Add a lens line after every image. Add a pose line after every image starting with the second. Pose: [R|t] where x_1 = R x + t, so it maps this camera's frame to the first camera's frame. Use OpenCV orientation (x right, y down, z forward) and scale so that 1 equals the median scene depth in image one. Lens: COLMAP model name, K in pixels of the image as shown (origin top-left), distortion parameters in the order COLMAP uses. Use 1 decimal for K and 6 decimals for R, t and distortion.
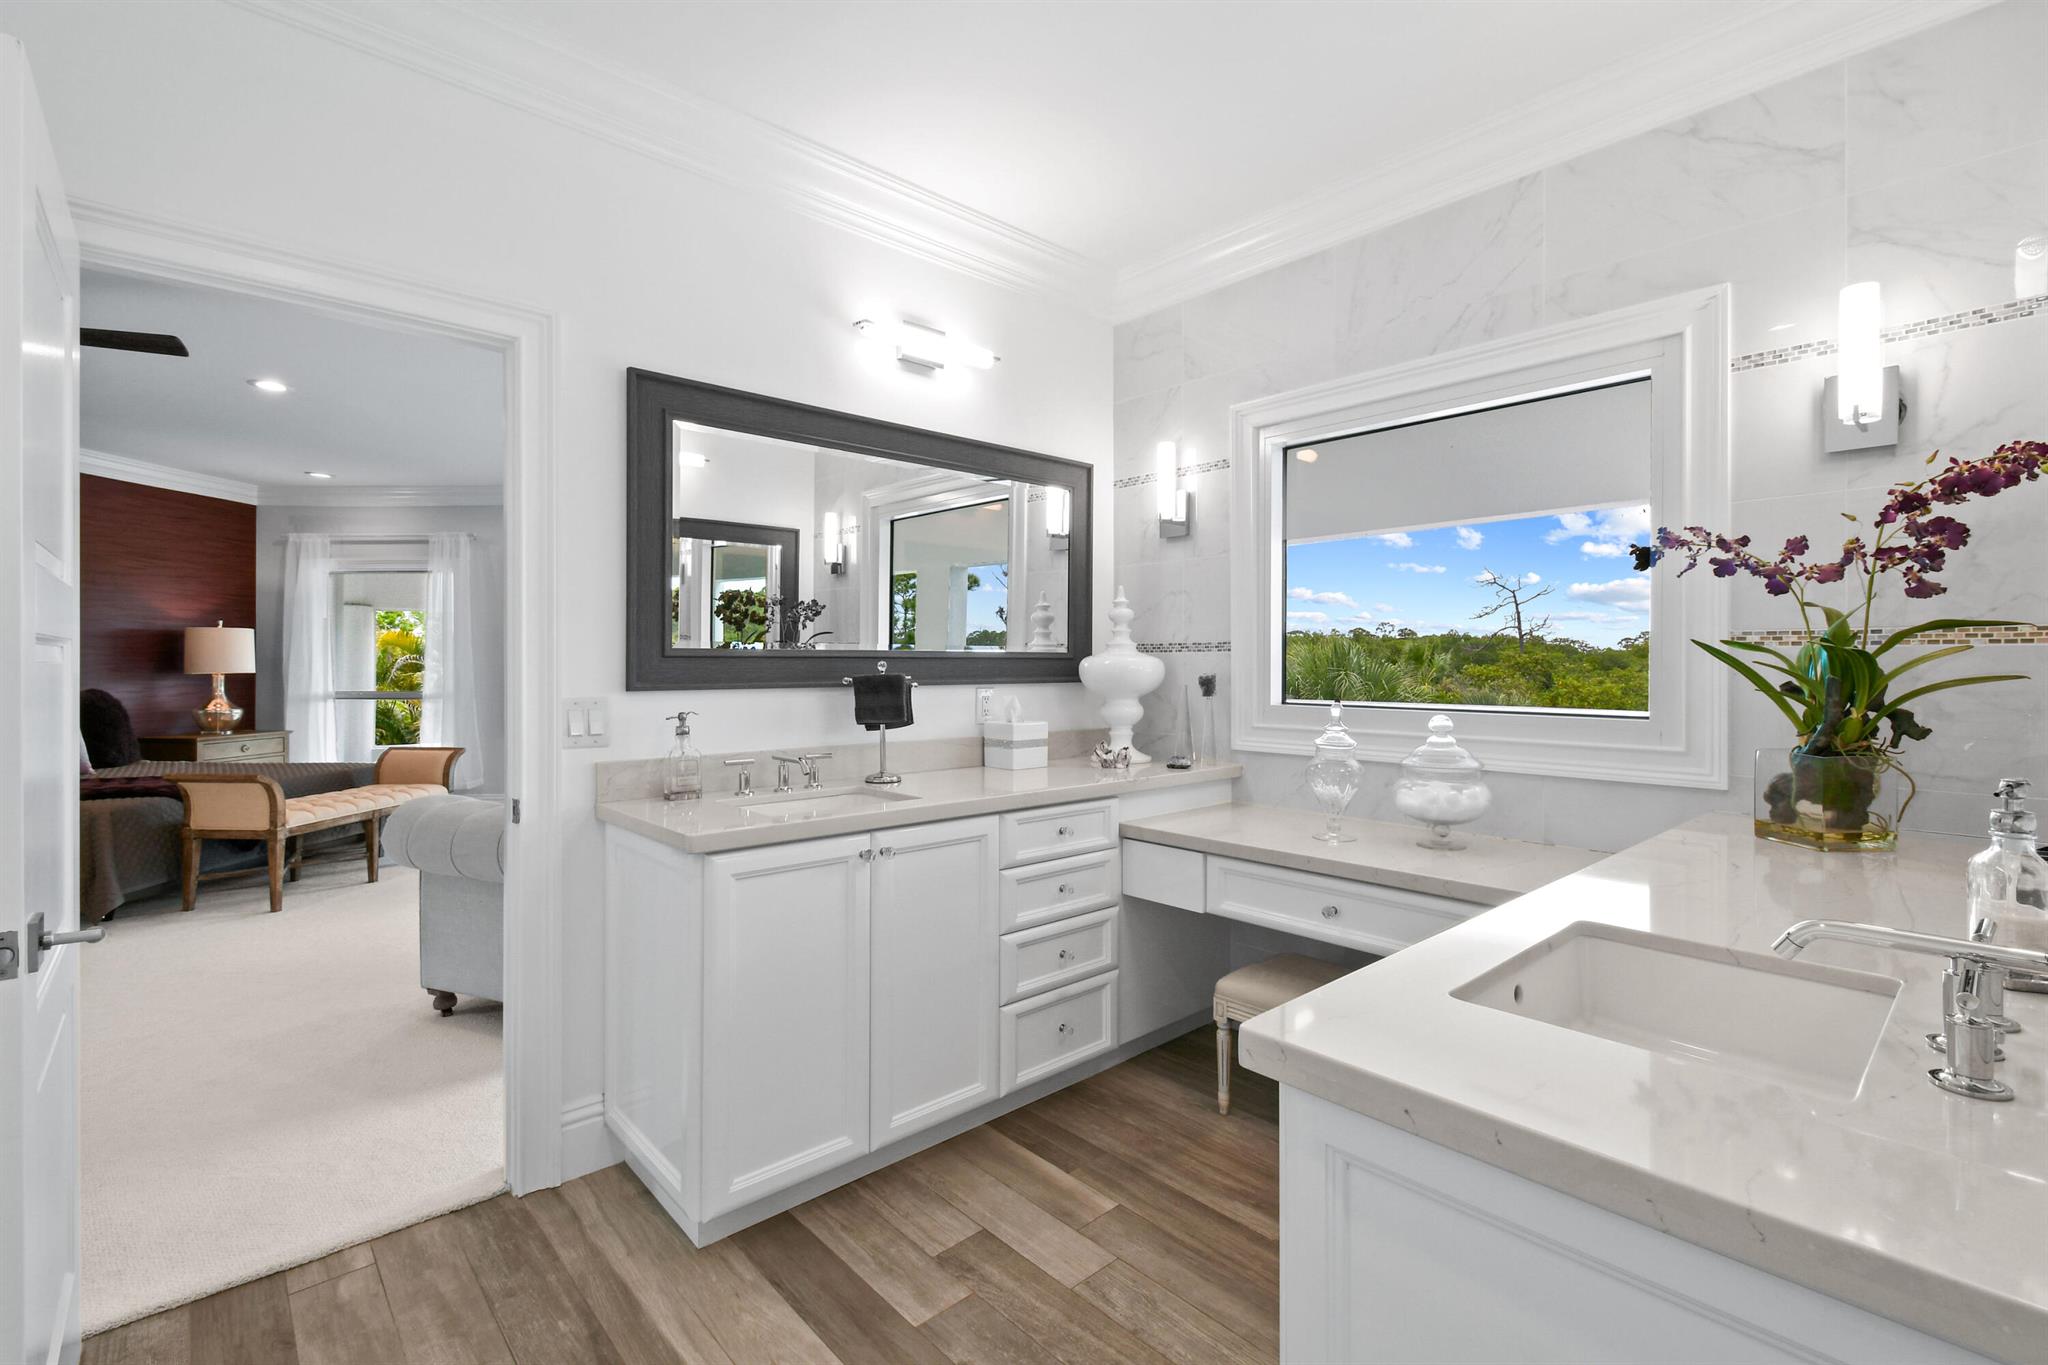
lens RADIAL K [[896.8, 0, 1032.1], [0, 896.8, 673.0], [0, 0, 1]] dist [0.006536, -0.000047]
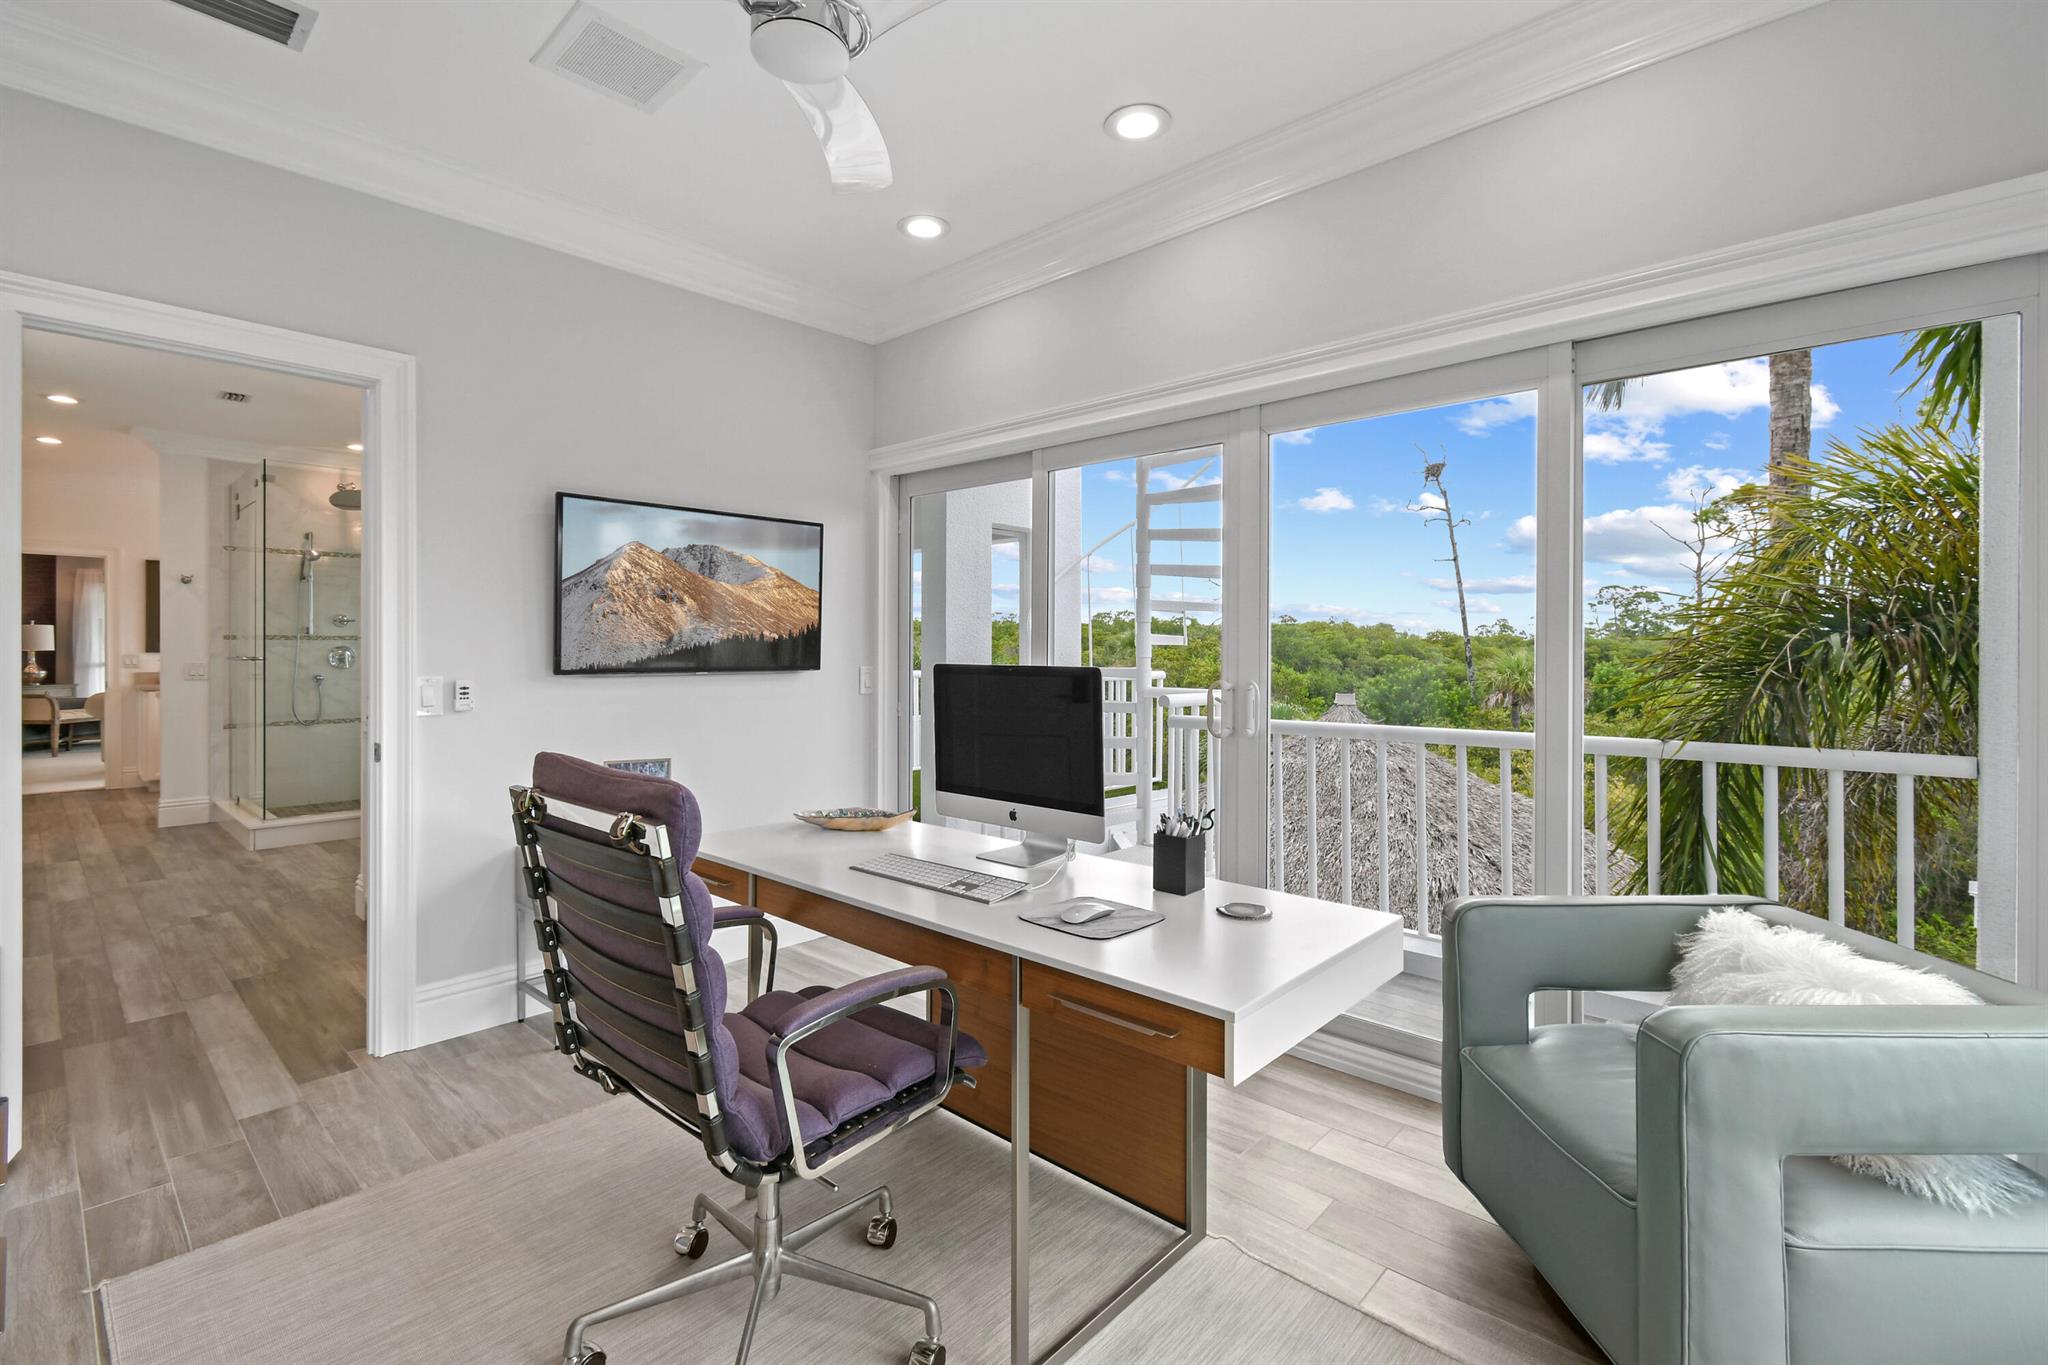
lens RADIAL K [[901.3, 0, 1020.5], [0, 901.3, 658.7], [0, 0, 1]] dist [0.000414, 0.000025]
pose [[0.996375, 0.000598, 0.085070, 0.845372], [-0.000704, 0.999999, 0.001217, 0.012378], [-0.085070, -0.001273, 0.996374, -0.890409]]
